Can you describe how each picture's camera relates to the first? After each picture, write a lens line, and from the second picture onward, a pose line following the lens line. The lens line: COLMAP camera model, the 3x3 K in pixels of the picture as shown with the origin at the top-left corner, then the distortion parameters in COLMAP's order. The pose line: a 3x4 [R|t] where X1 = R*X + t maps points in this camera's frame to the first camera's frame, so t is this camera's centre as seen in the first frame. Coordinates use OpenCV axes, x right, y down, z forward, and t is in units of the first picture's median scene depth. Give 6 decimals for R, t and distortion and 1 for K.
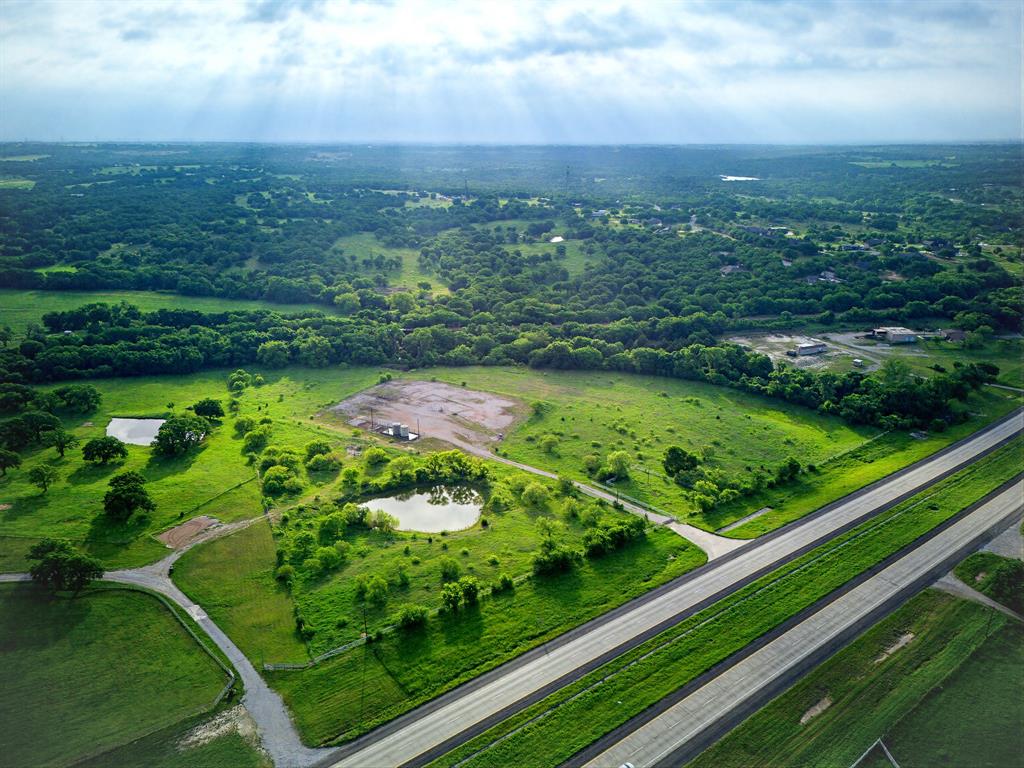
lens RADIAL K [[719.8, 0, 510.6], [0, 719.8, 386.6], [0, 0, 1]] dist [0.072241, -0.066679]
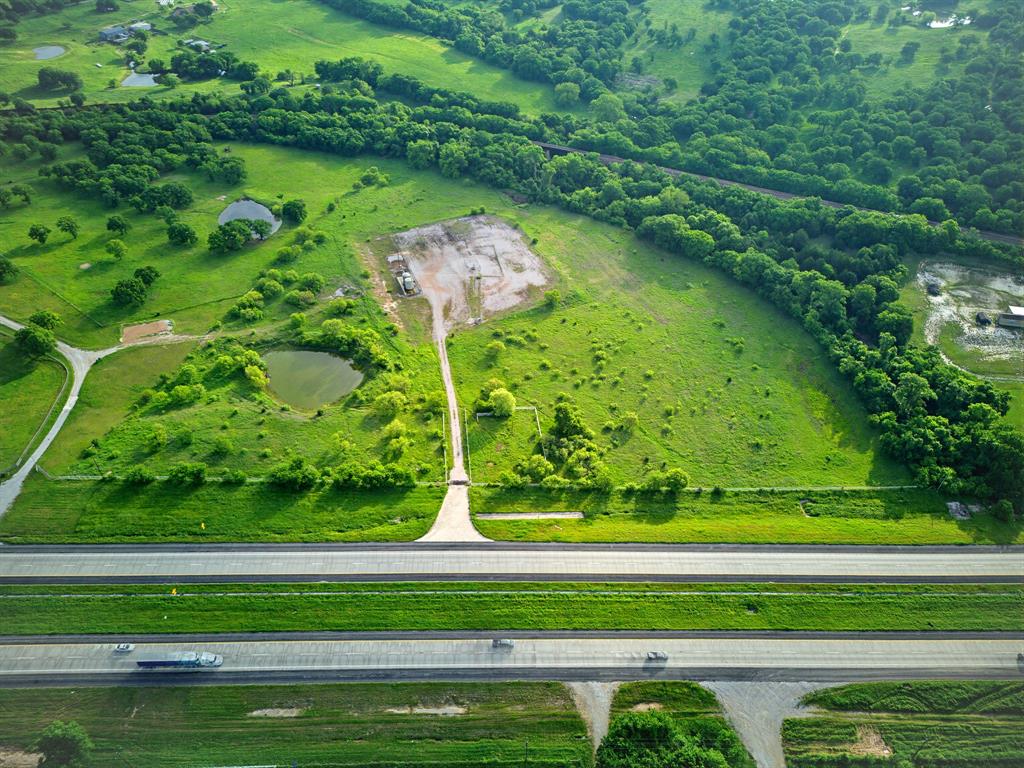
lens RADIAL K [[719.8, 0, 510.6], [0, 719.8, 386.6], [0, 0, 1]] dist [0.072241, -0.066679]
pose [[0.798815, 0.383691, -0.463331, 0.506198], [-0.187711, 0.890717, 0.413989, -0.263049], [0.571541, -0.243729, 0.783542, 0.219614]]
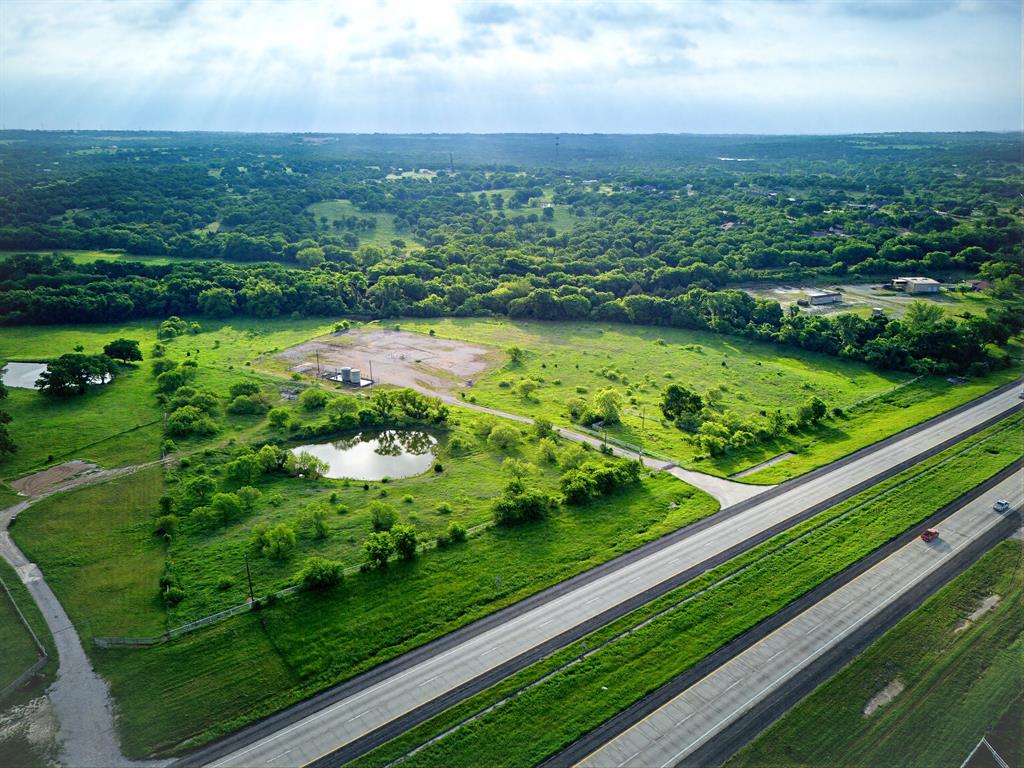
lens RADIAL K [[719.8, 0, 510.6], [0, 719.8, 386.6], [0, 0, 1]] dist [0.072241, -0.066679]
pose [[0.999951, -0.003627, 0.009242, 0.026309], [0.003574, 0.999977, 0.005715, 0.068364], [-0.009262, -0.005682, 0.999941, 0.148747]]
